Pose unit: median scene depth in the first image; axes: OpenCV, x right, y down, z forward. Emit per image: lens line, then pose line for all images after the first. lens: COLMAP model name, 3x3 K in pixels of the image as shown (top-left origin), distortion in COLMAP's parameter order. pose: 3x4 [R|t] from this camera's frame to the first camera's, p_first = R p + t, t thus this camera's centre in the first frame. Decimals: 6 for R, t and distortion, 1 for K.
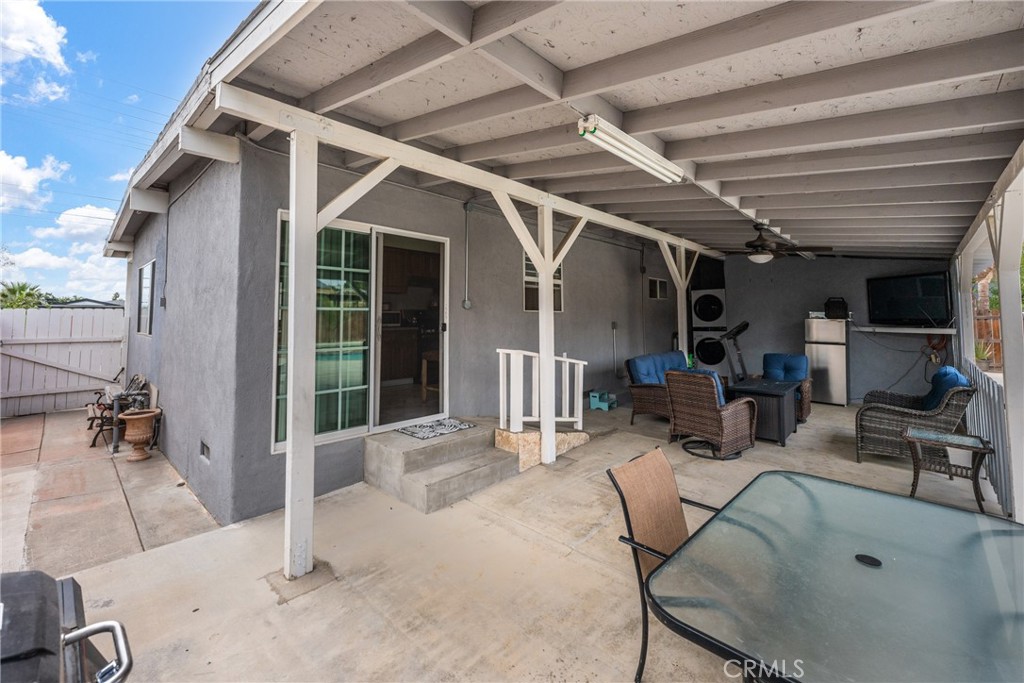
lens RADIAL K [[415.0, 0, 512.0], [0, 415.0, 341.5], [0, 0, 1]] dist [0.000205, -0.000008]
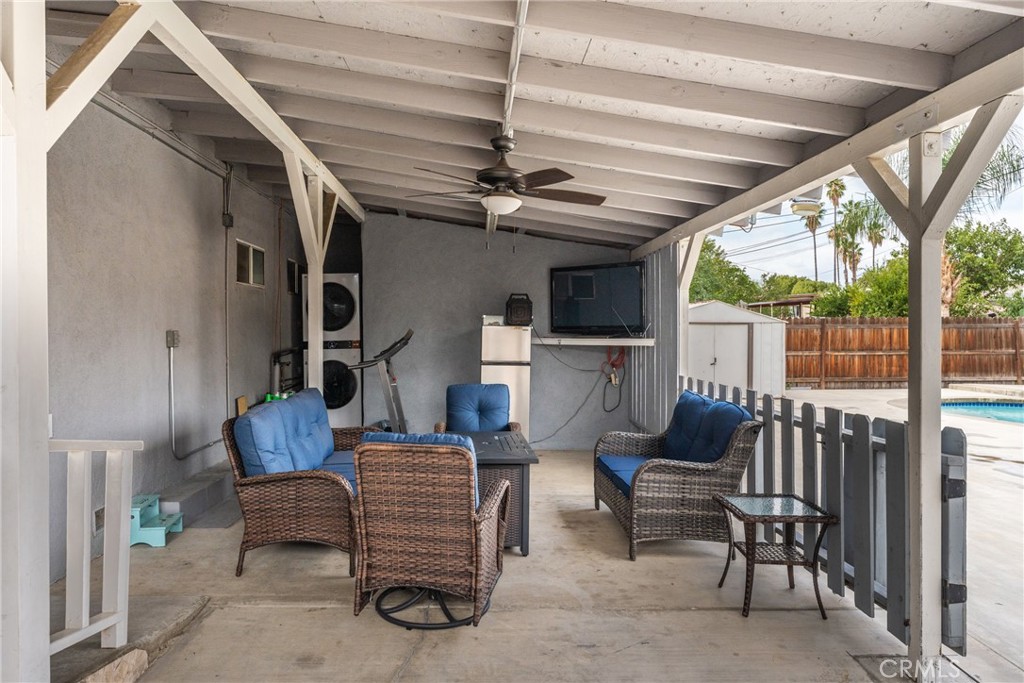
lens RADIAL K [[708.8, 0, 509.4], [0, 708.8, 326.3], [0, 0, 1]] dist [-0.001757, -0.001707]
pose [[0.729374, 0.002335, 0.684111, -0.000059], [0.038634, 0.998258, -0.044597, -0.005185], [-0.683023, 0.058958, 0.728013, 0.220952]]
